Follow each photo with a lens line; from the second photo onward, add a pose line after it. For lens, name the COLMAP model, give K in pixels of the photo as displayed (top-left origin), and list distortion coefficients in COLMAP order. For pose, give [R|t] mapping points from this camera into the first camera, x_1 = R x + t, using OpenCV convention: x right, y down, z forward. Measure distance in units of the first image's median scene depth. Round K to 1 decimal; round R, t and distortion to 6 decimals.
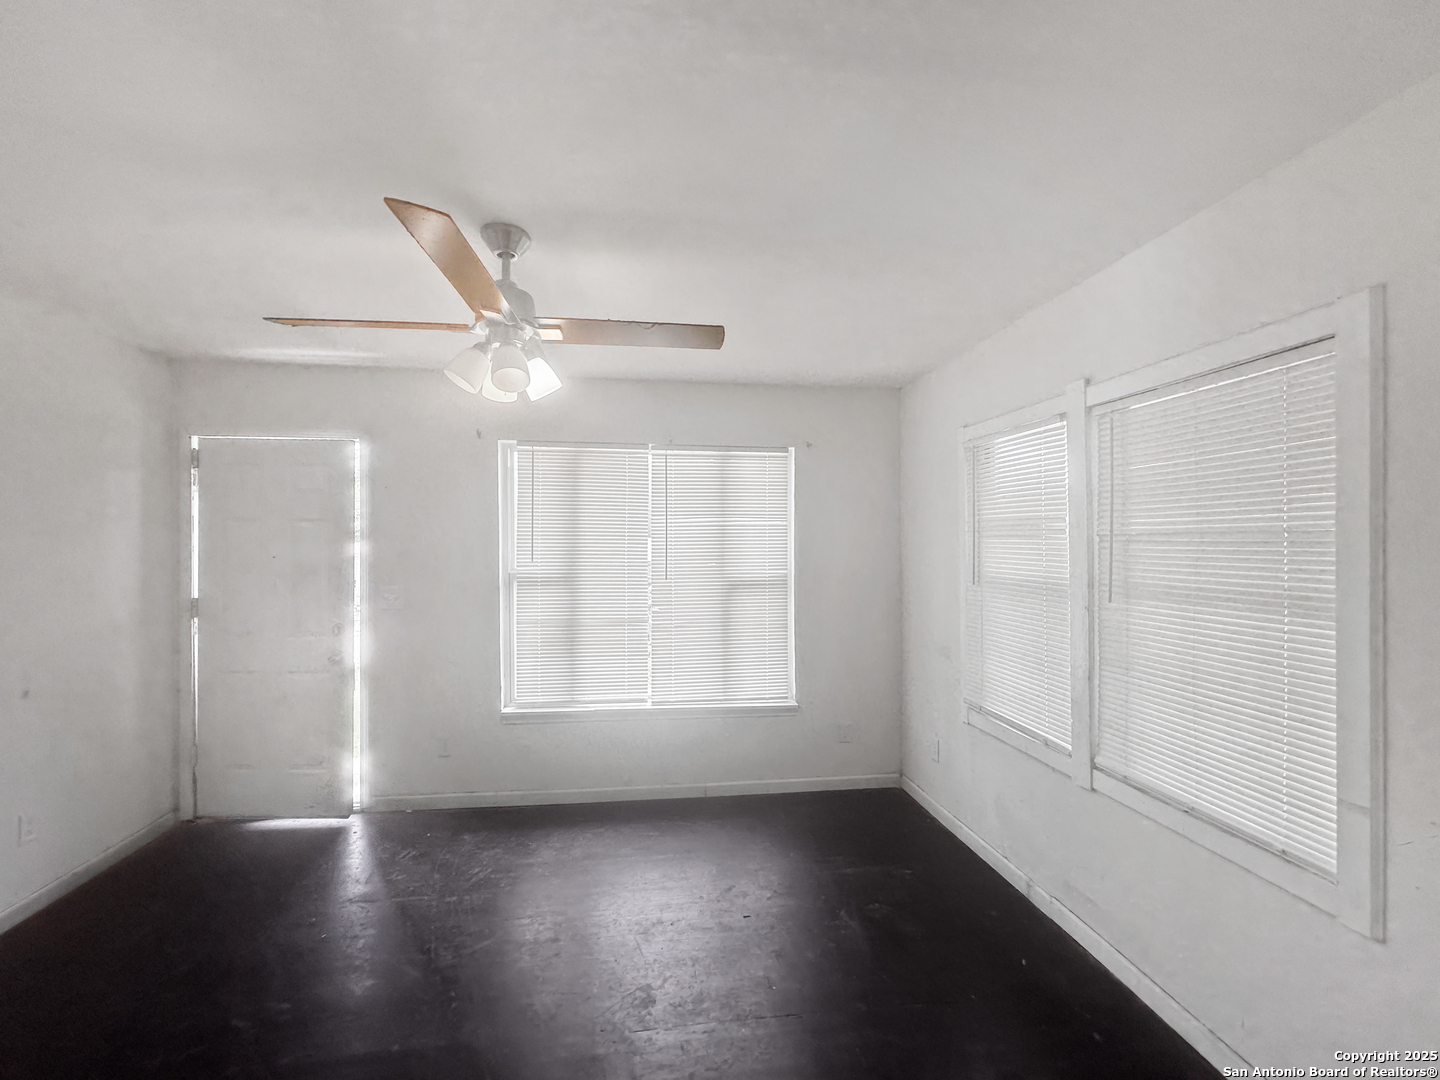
lens RADIAL K [[586.6, 0, 720.0], [0, 586.6, 540.0], [0, 0, 1]] dist [0.000166, 0.000032]
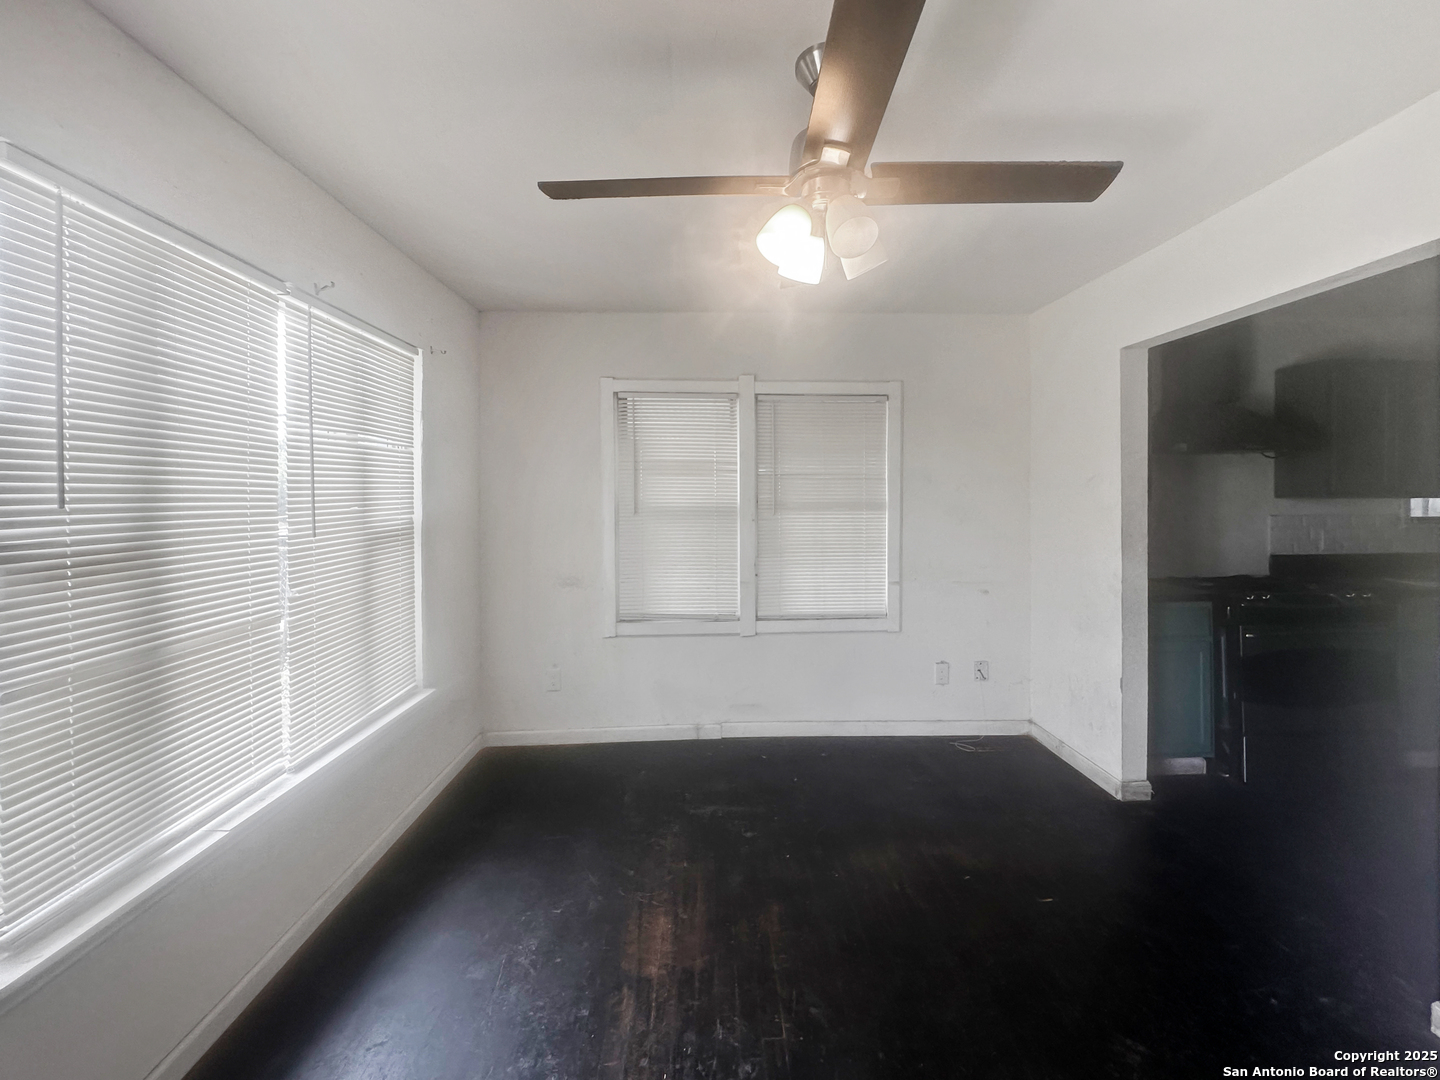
lens RADIAL K [[581.6, 0, 718.1], [0, 581.6, 491.3], [0, 0, 1]] dist [-0.000125, -0.000025]
pose [[0.143335, 0.001467, 0.989673, -0.881384], [-0.001714, 0.999998, -0.001234, 0.036881], [-0.989673, -0.001520, 0.143337, 0.813804]]
